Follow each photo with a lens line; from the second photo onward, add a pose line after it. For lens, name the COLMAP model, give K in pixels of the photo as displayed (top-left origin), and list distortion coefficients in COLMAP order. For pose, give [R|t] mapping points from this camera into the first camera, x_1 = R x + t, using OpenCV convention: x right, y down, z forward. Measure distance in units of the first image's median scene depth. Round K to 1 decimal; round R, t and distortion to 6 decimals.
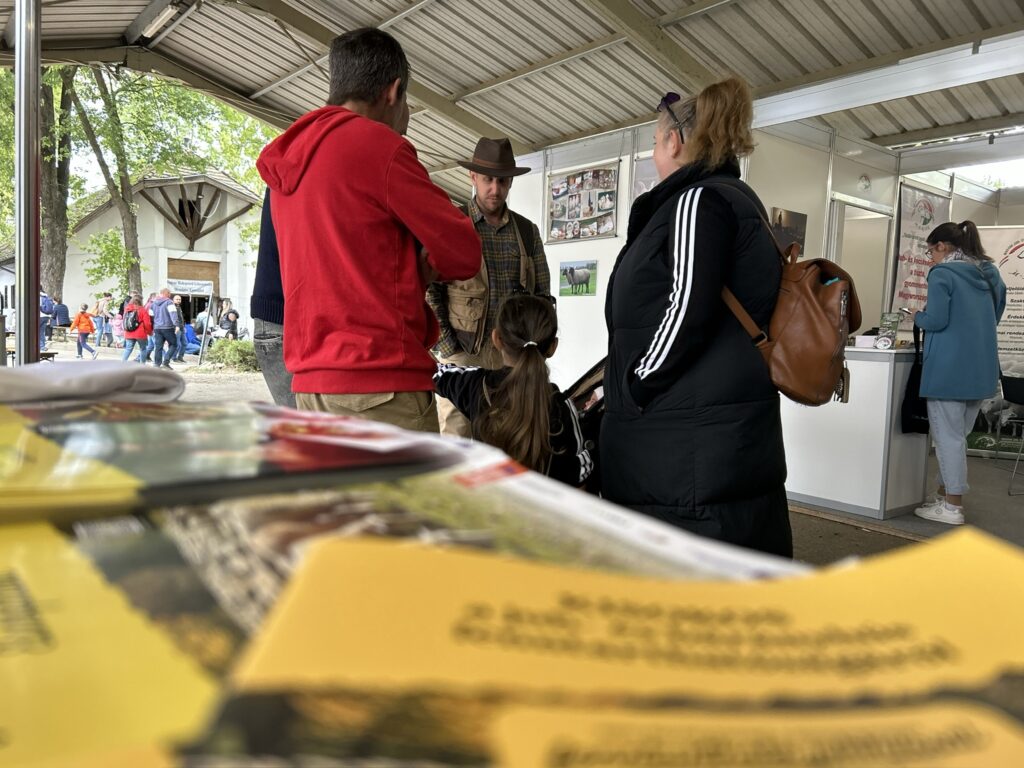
lens RADIAL K [[774.8, 0, 520.5], [0, 774.8, 383.3], [0, 0, 1]] dist [0.013031, -0.001757]
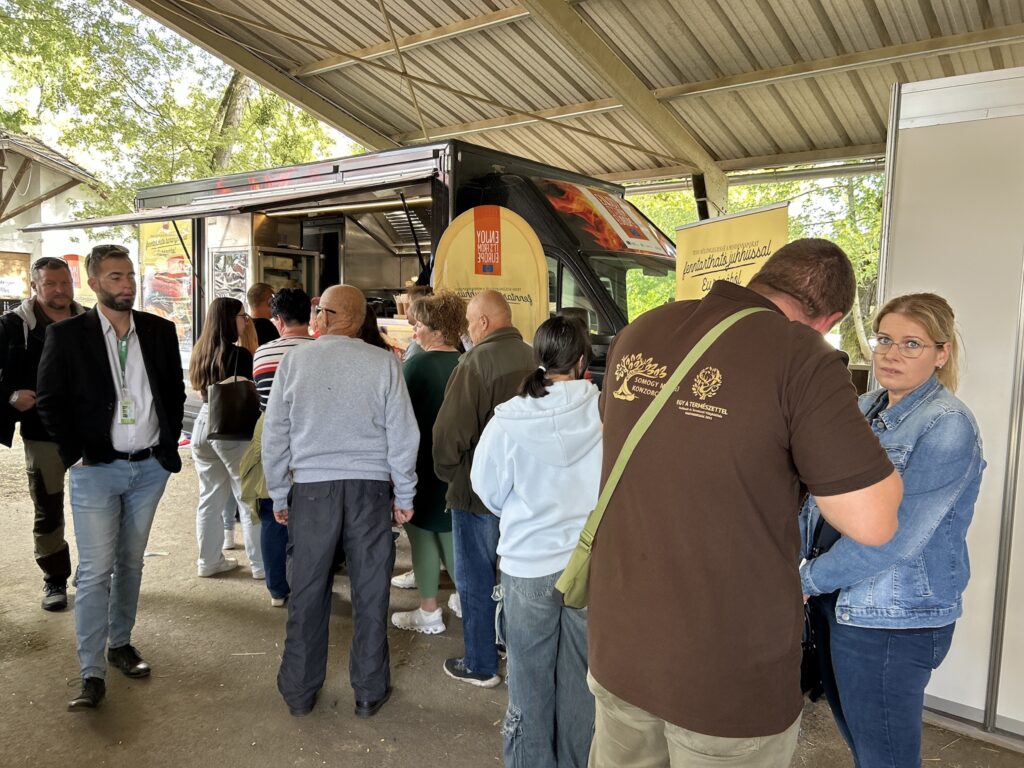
lens RADIAL K [[773.8, 0, 512.0], [0, 773.8, 384.0], [0, 0, 1]] dist [0.012702, -0.008486]
pose [[0.978769, -0.017166, 0.204247, -0.107615], [0.014765, 0.999803, 0.013277, -0.039390], [-0.204435, -0.009979, 0.978829, 0.191224]]
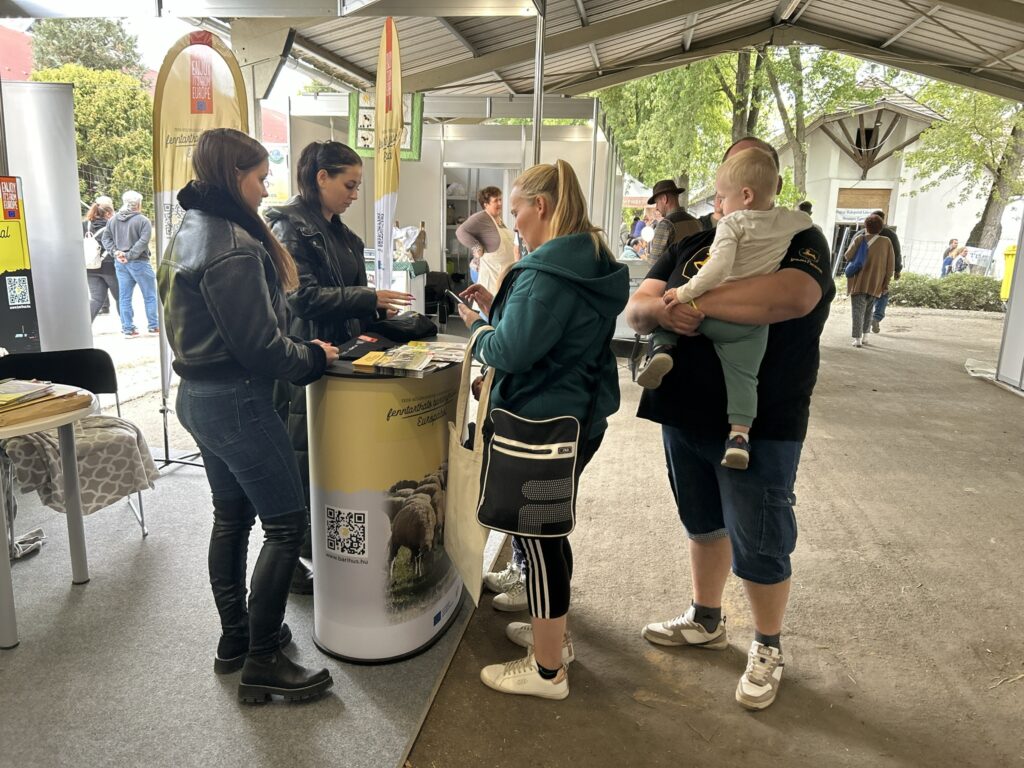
lens RADIAL K [[769.3, 0, 518.6], [0, 769.3, 387.6], [0, 0, 1]] dist [0.035088, -0.041049]
pose [[0.669220, 0.136860, -0.730352, 0.077666], [-0.059138, 0.989584, 0.131249, -0.008425], [0.740707, -0.044644, 0.670343, -0.048118]]
